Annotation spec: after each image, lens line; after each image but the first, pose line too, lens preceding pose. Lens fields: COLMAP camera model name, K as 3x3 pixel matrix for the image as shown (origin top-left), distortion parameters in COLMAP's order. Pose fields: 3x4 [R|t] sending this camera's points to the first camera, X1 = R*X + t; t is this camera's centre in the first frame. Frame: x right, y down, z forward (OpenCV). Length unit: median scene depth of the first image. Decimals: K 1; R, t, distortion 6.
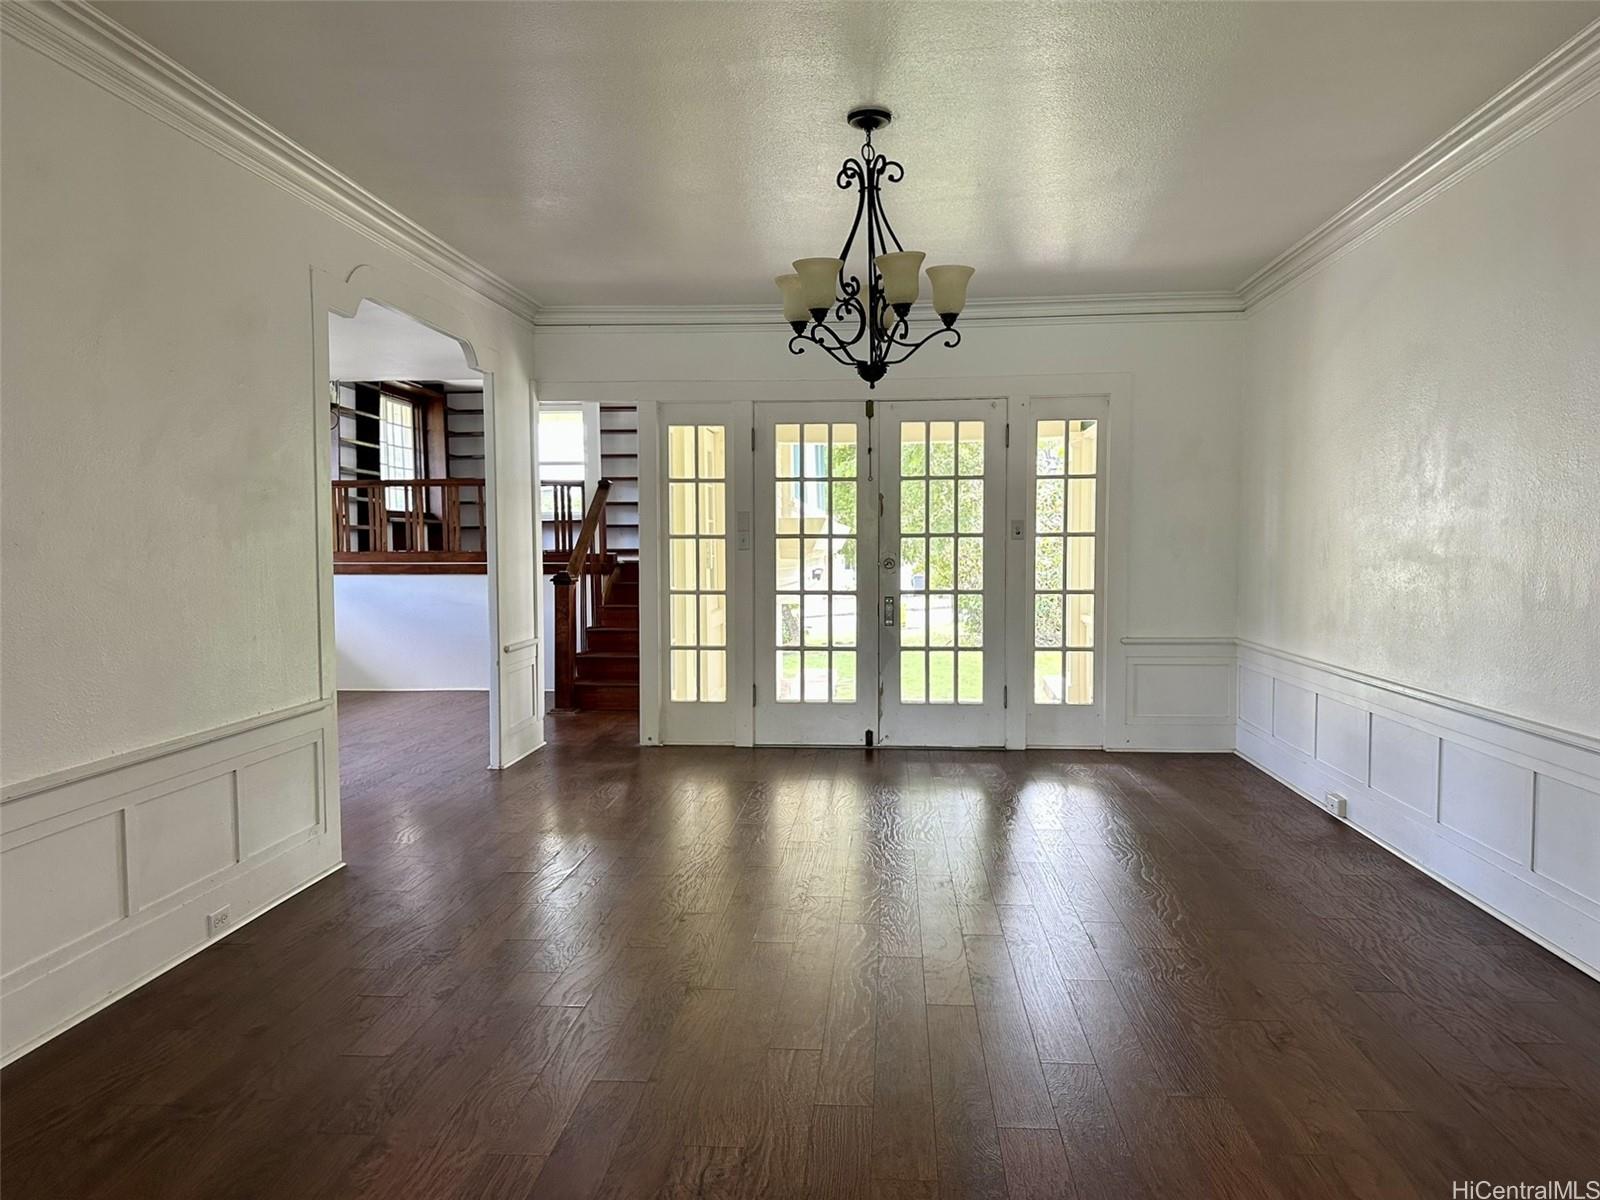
lens RADIAL K [[1162.4, 0, 799.2], [0, 1162.4, 601.8], [0, 0, 1]] dist [0.067370, -0.050312]
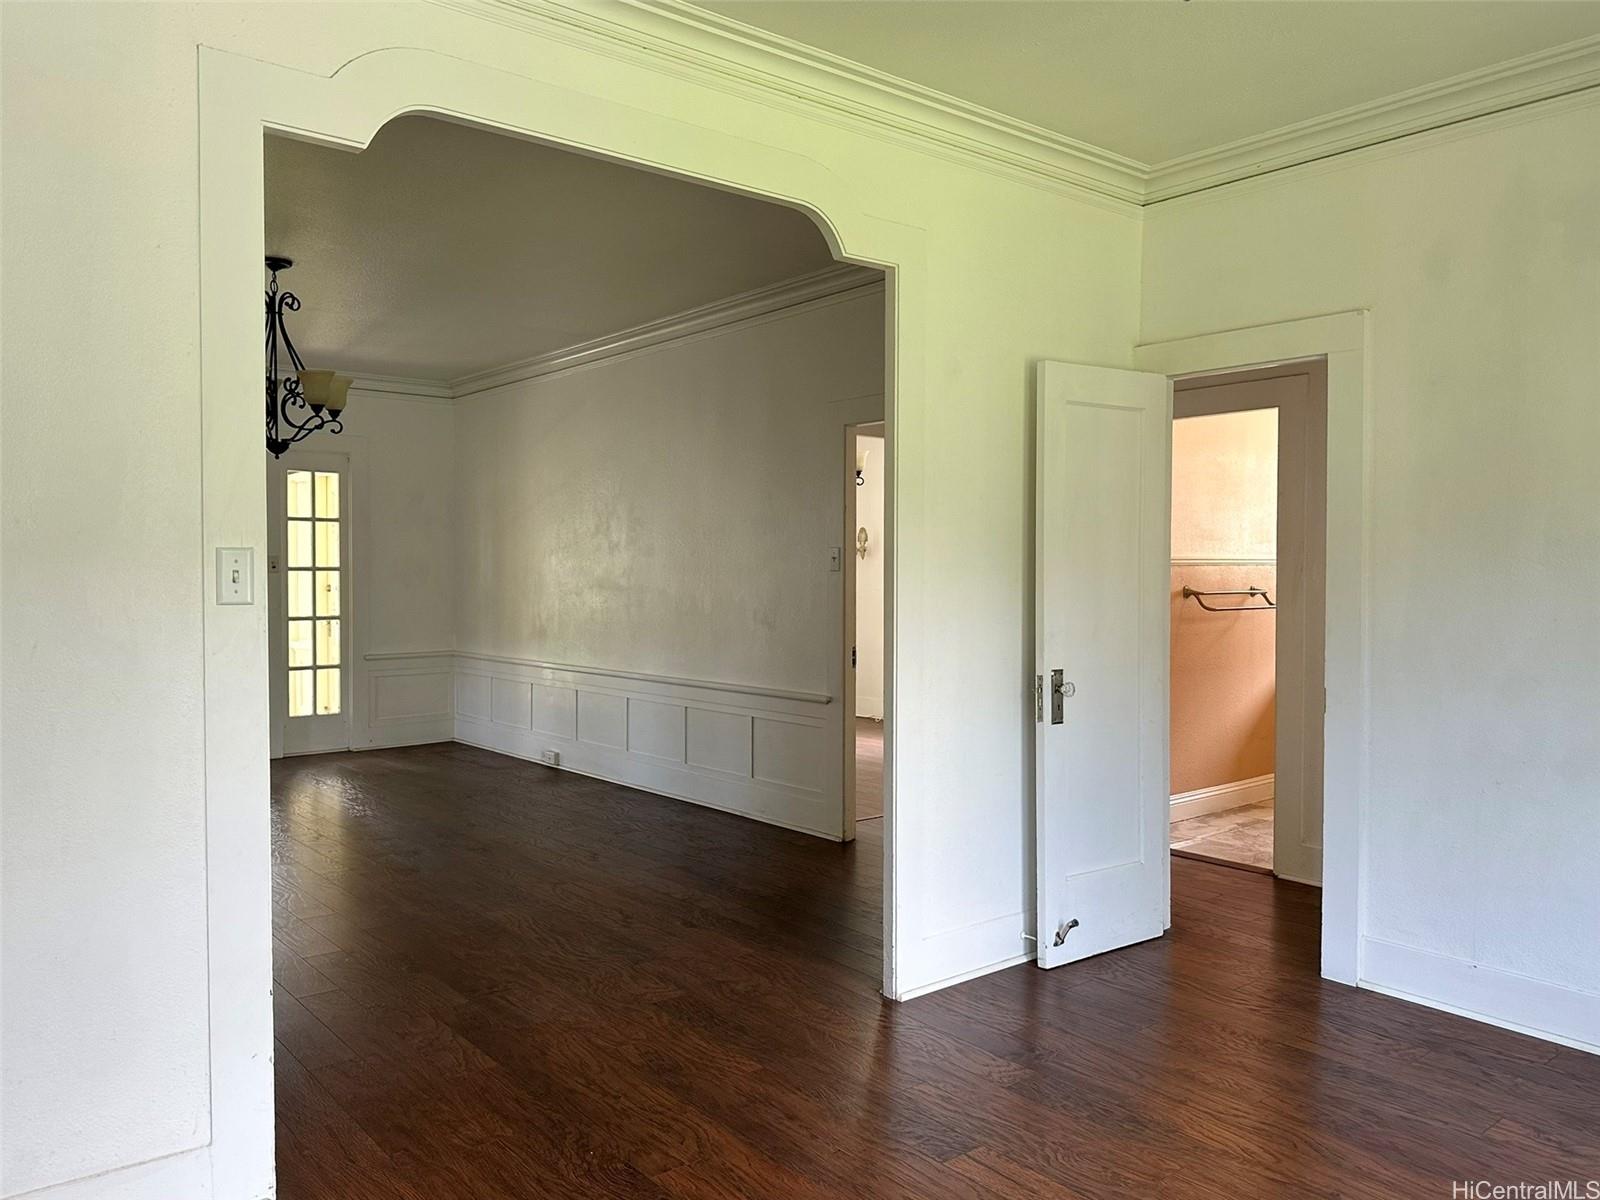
lens RADIAL K [[1162.4, 0, 800.0], [0, 1162.4, 593.7], [0, 0, 1]] dist [0.067370, -0.050312]
pose [[0.737051, -0.005128, 0.675818, -0.269177], [0.029062, 0.999287, -0.024112, 0.013062], [-0.675212, 0.037412, 0.736674, -0.255086]]
